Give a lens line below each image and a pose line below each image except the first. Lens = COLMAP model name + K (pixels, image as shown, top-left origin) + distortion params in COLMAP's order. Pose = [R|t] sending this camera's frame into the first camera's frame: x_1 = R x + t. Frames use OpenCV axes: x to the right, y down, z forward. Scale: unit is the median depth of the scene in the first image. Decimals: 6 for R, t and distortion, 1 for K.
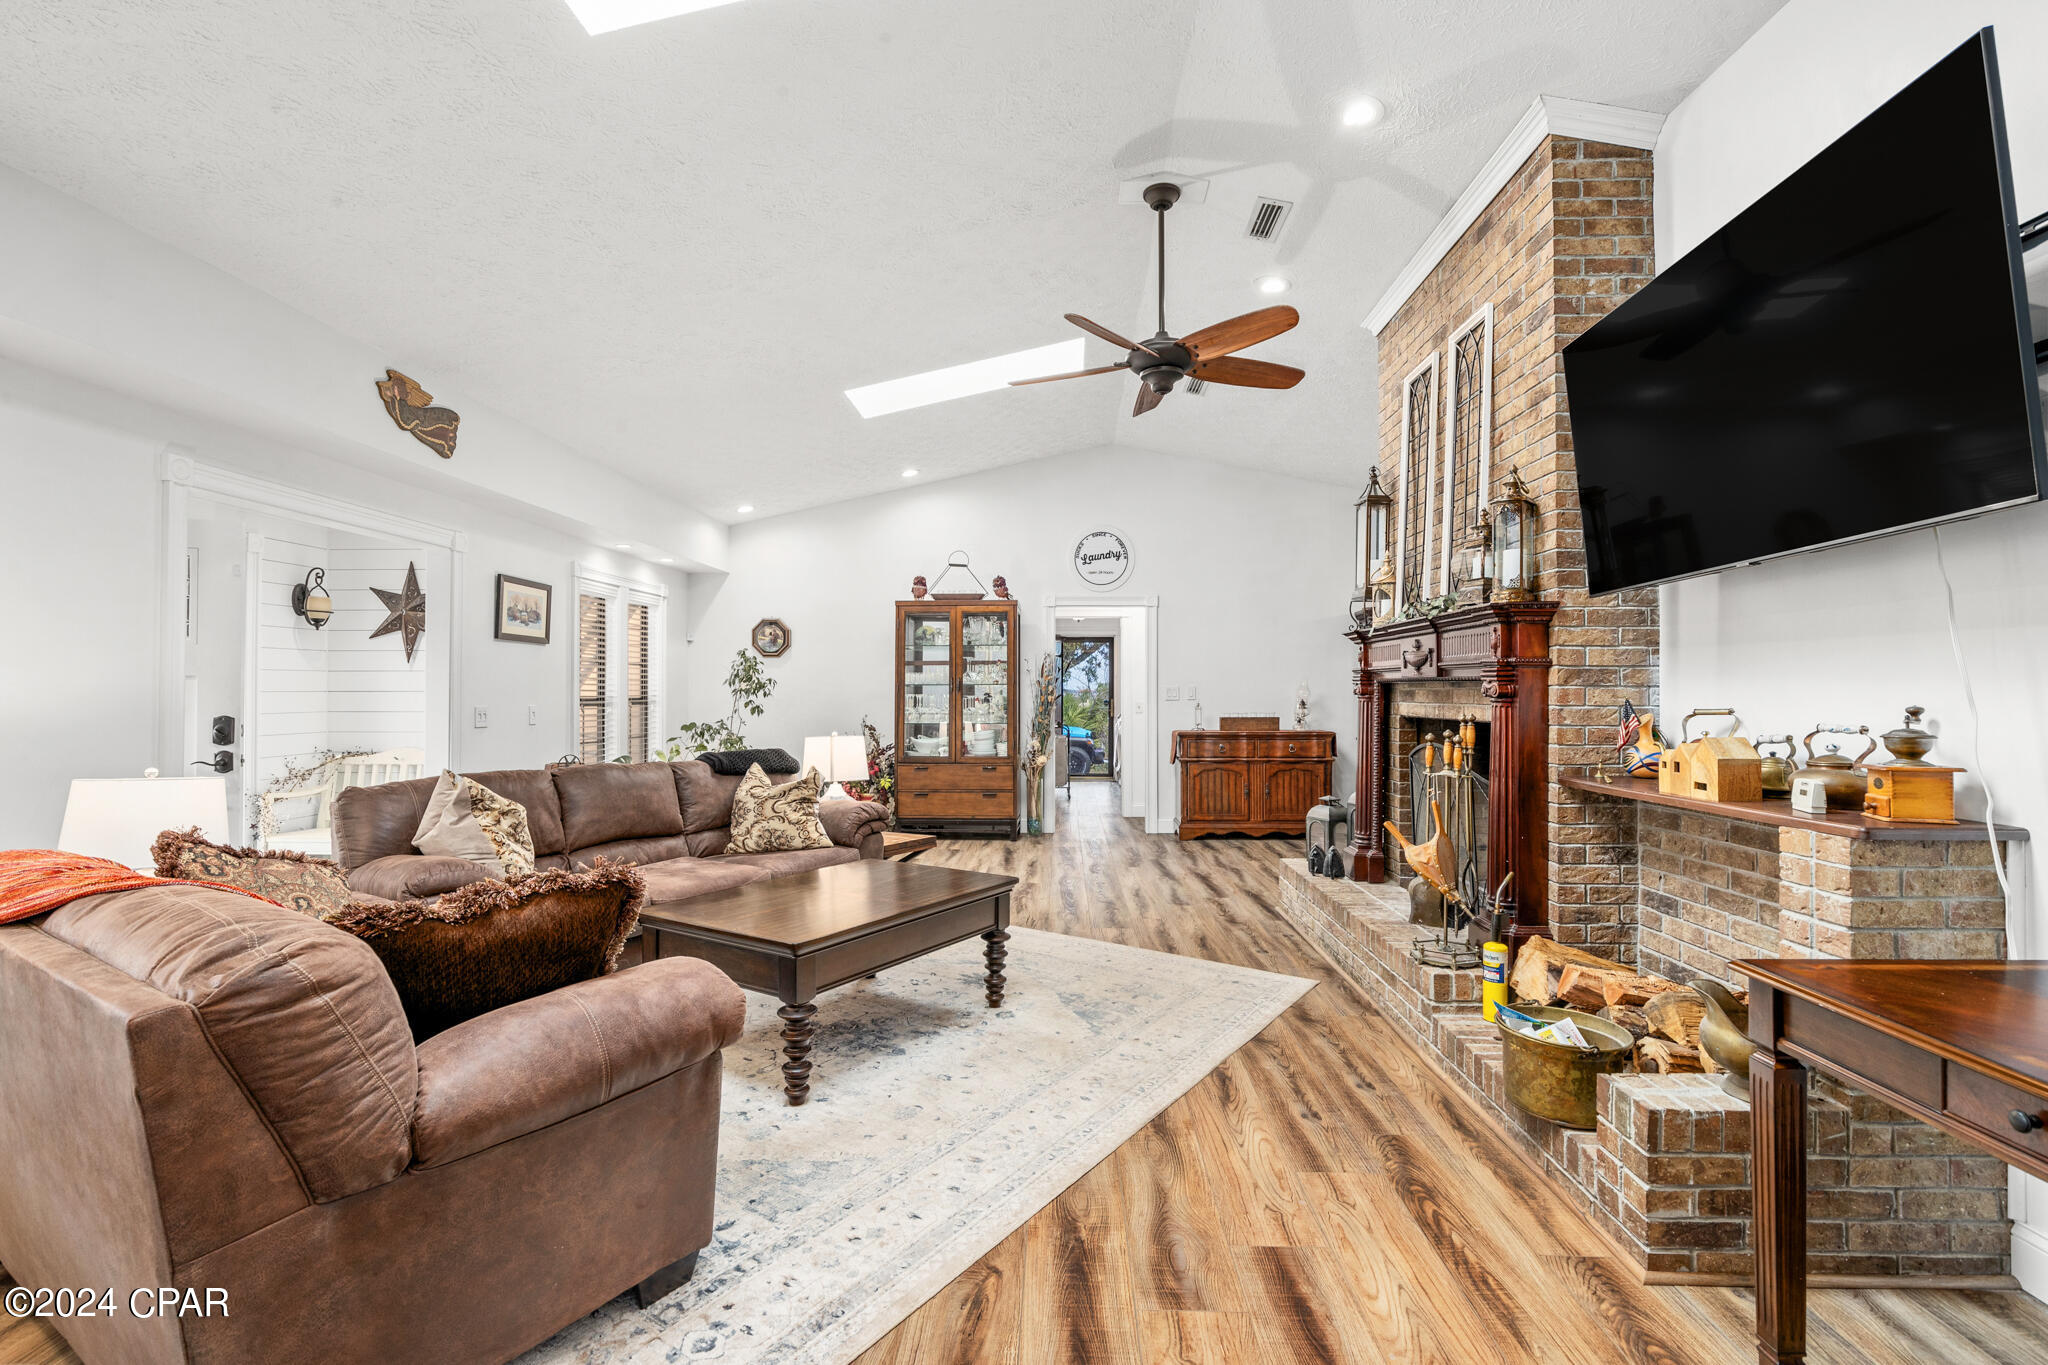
lens RADIAL K [[935.4, 0, 1022.0], [0, 935.4, 684.5], [0, 0, 1]] dist [0.003206, -0.000170]
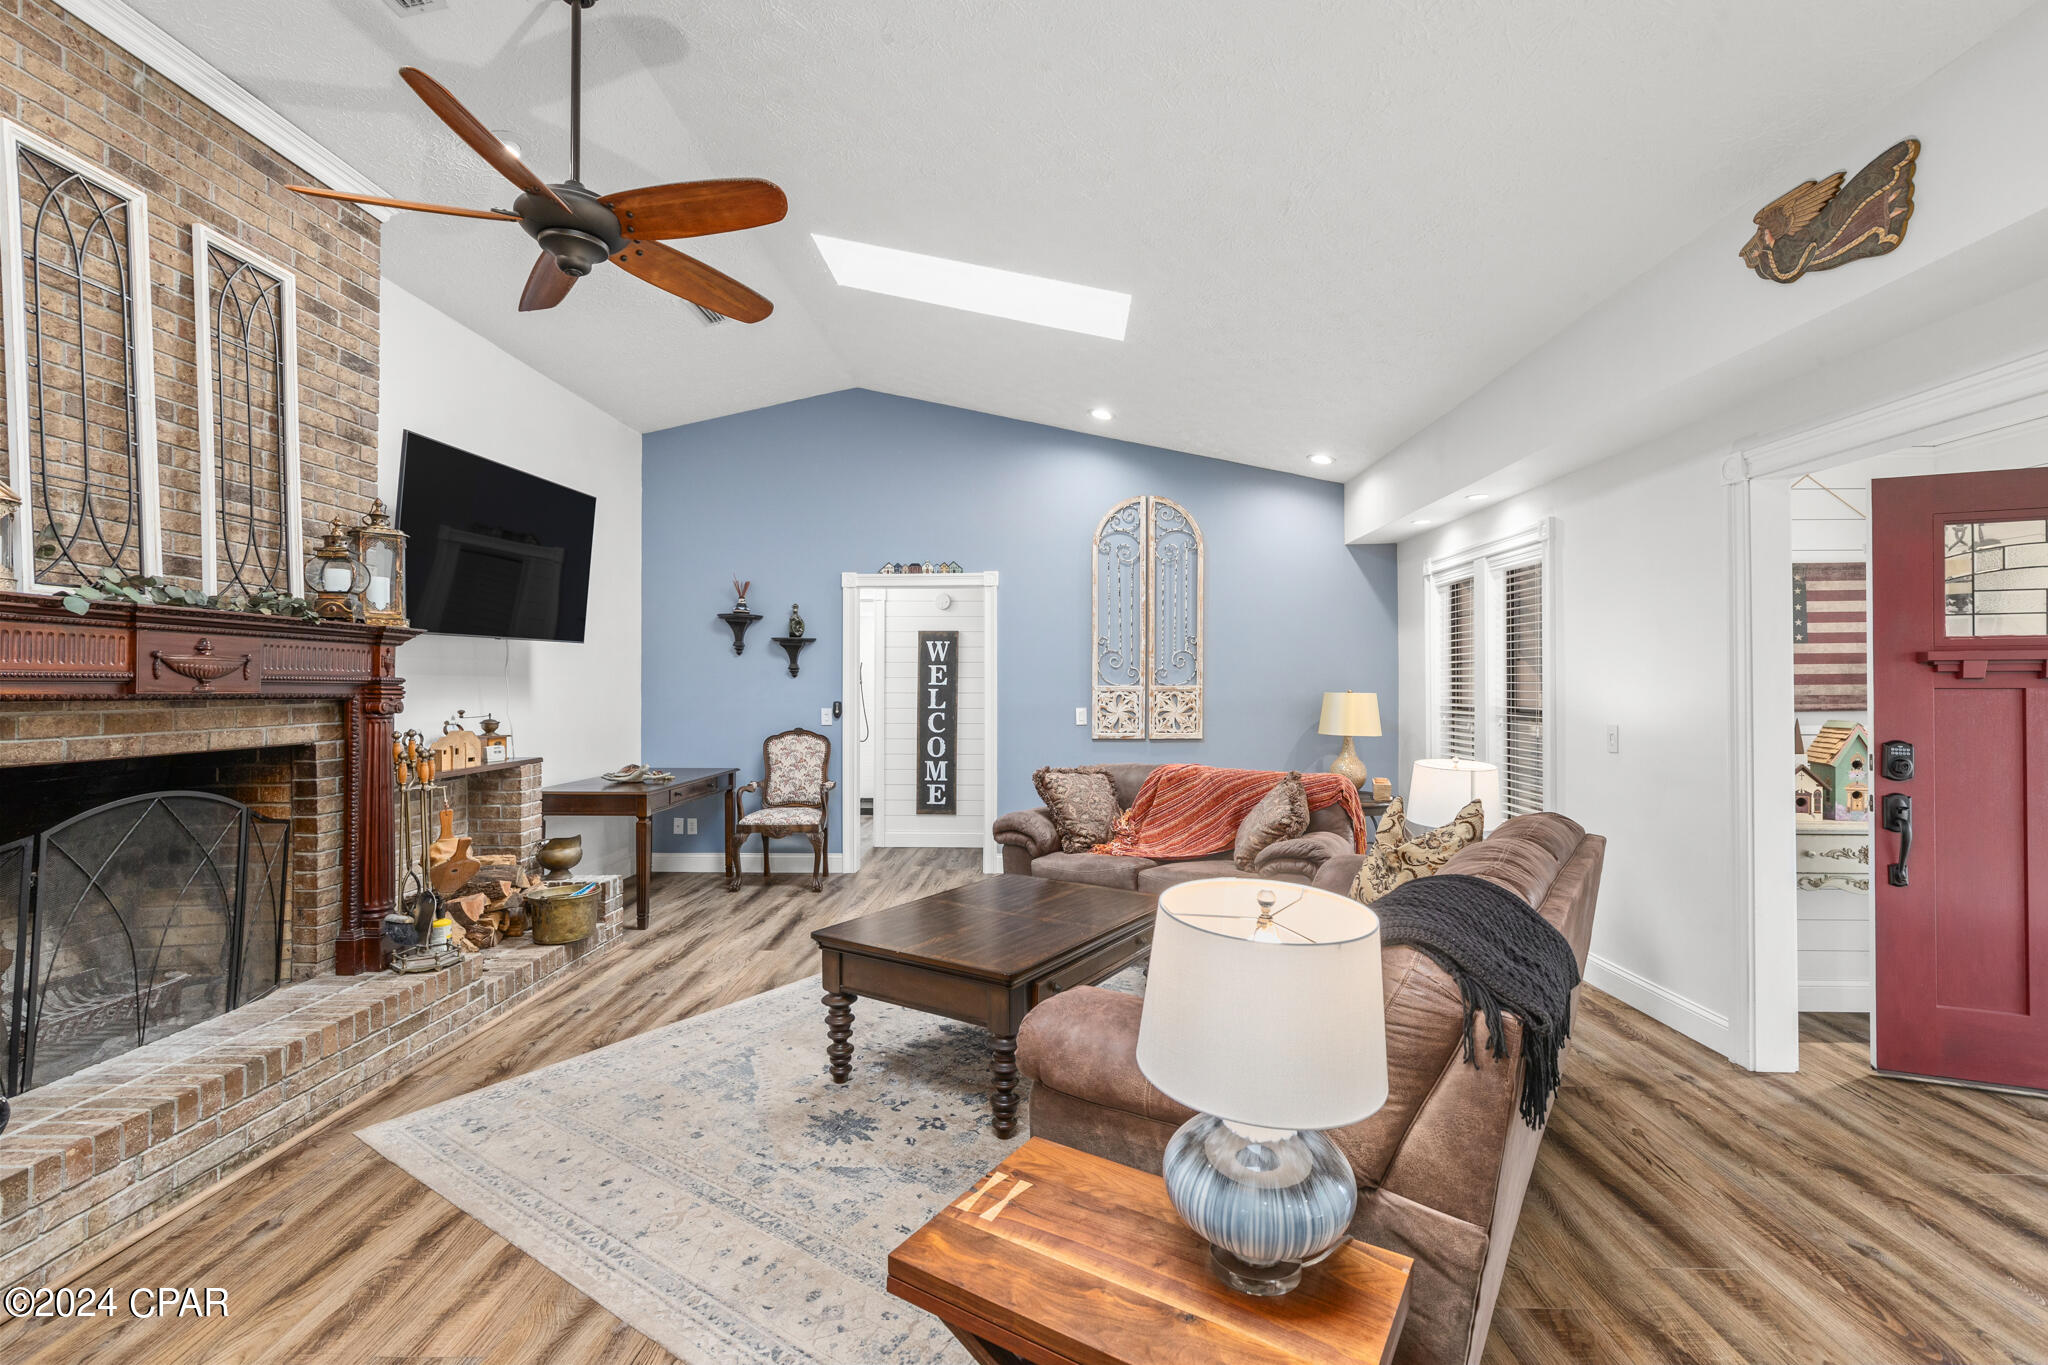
lens RADIAL K [[935.4, 0, 1020.2], [0, 935.4, 688.3], [0, 0, 1]] dist [0.003206, -0.000170]
pose [[-0.999971, 0.000539, -0.007575, -0.207900], [0.000580, 0.999985, -0.005437, -0.009000], [0.007572, -0.005441, -0.999957, 2.082480]]
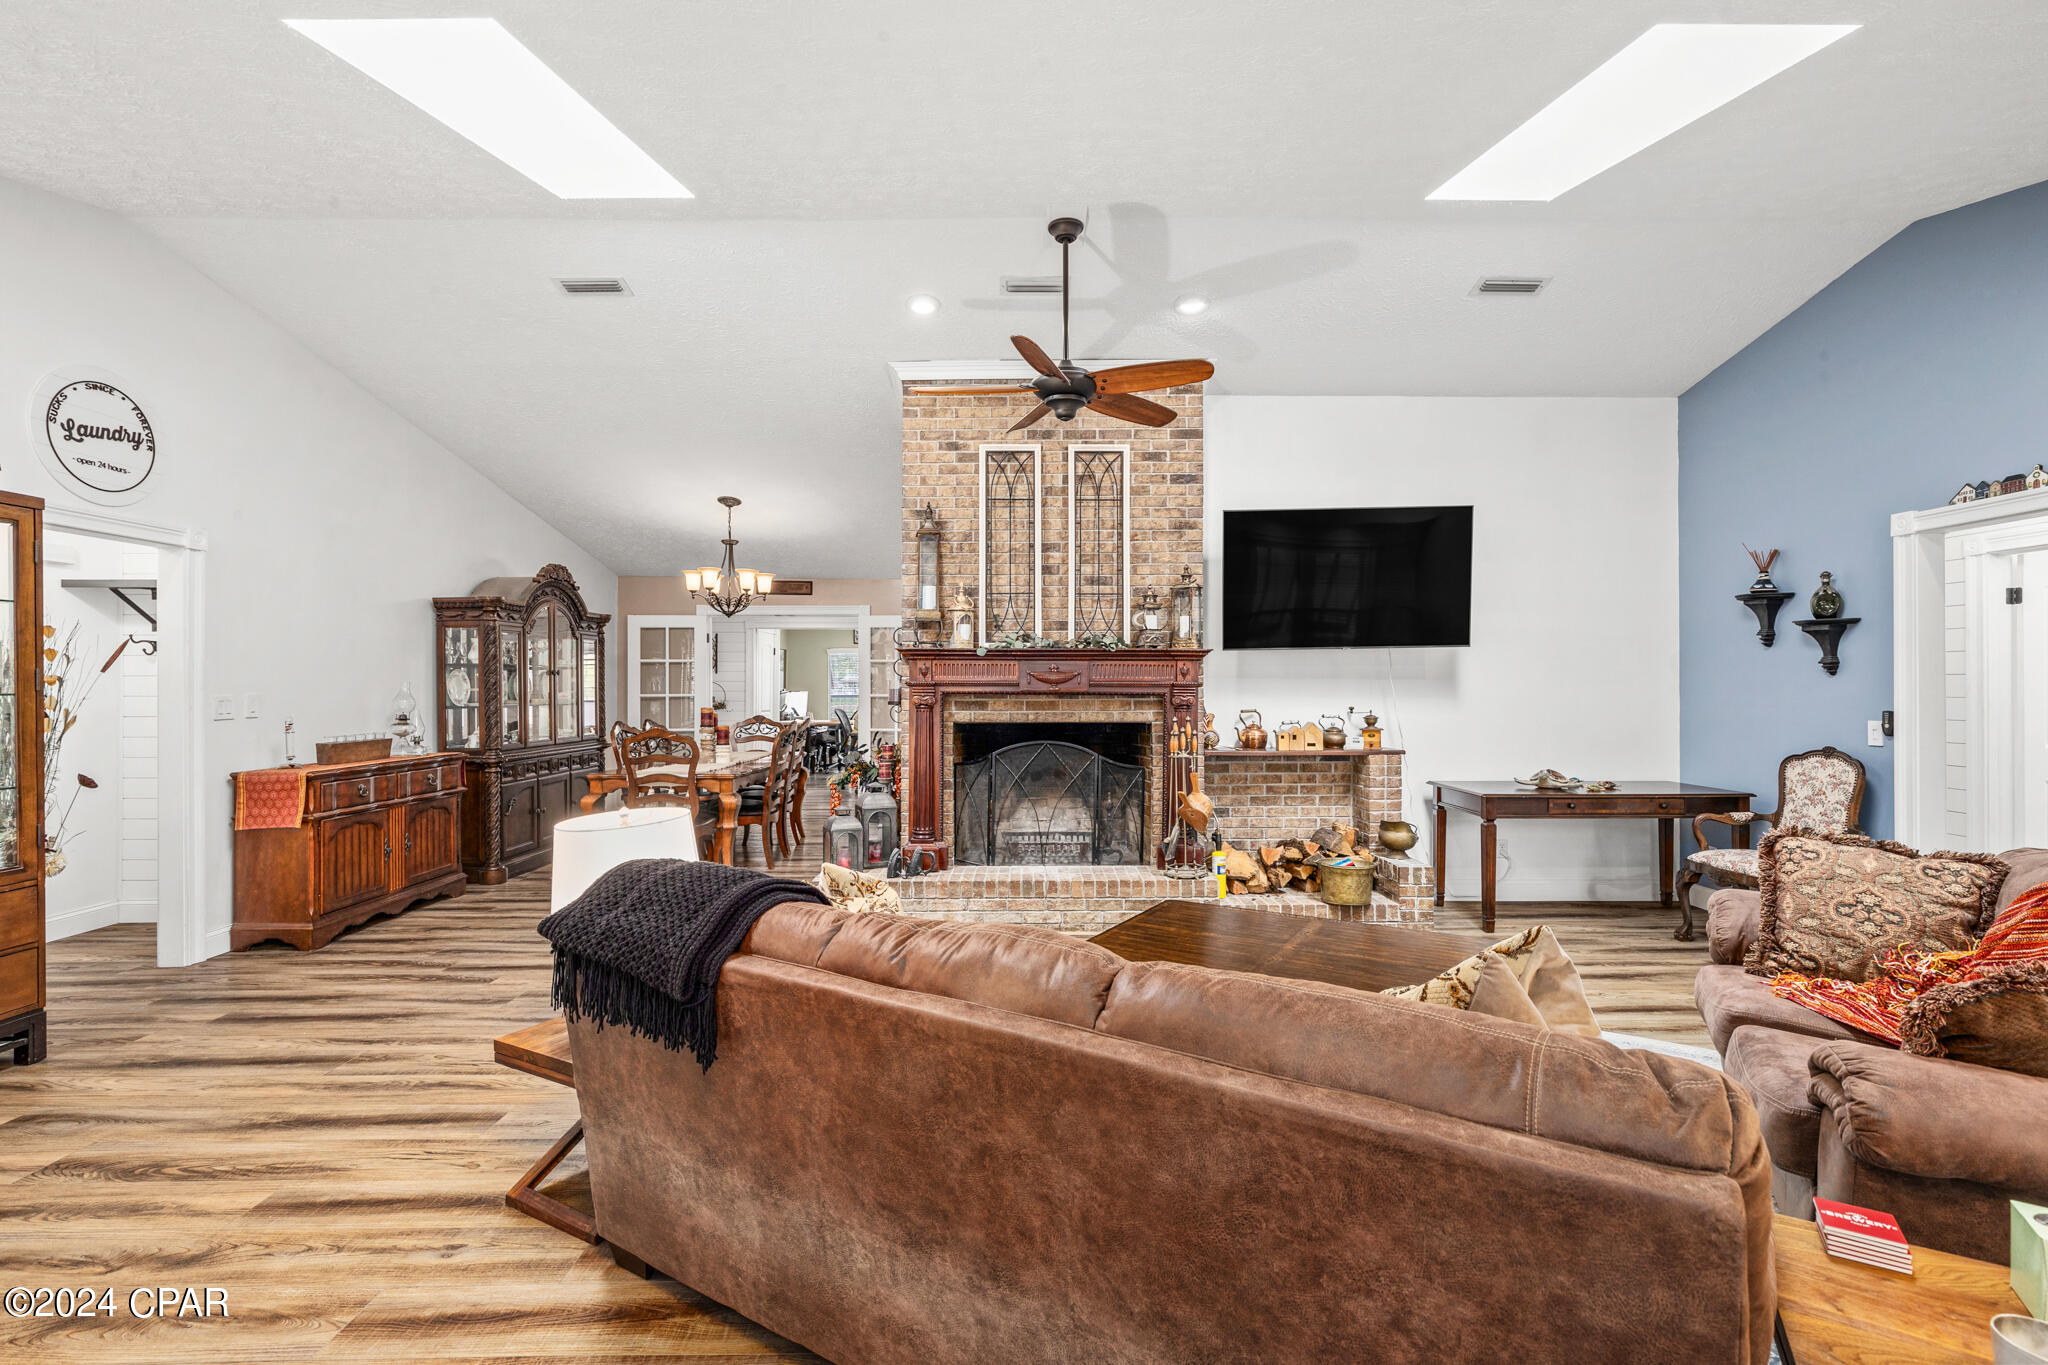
lens RADIAL K [[935.4, 0, 1016.6], [0, 935.4, 685.5], [0, 0, 1]] dist [0.003206, -0.000170]
pose [[-0.045258, 0.003459, 0.998969, -1.102304], [-0.007886, 0.999962, -0.003820, -0.012815], [-0.998944, -0.008051, -0.045229, 1.366896]]
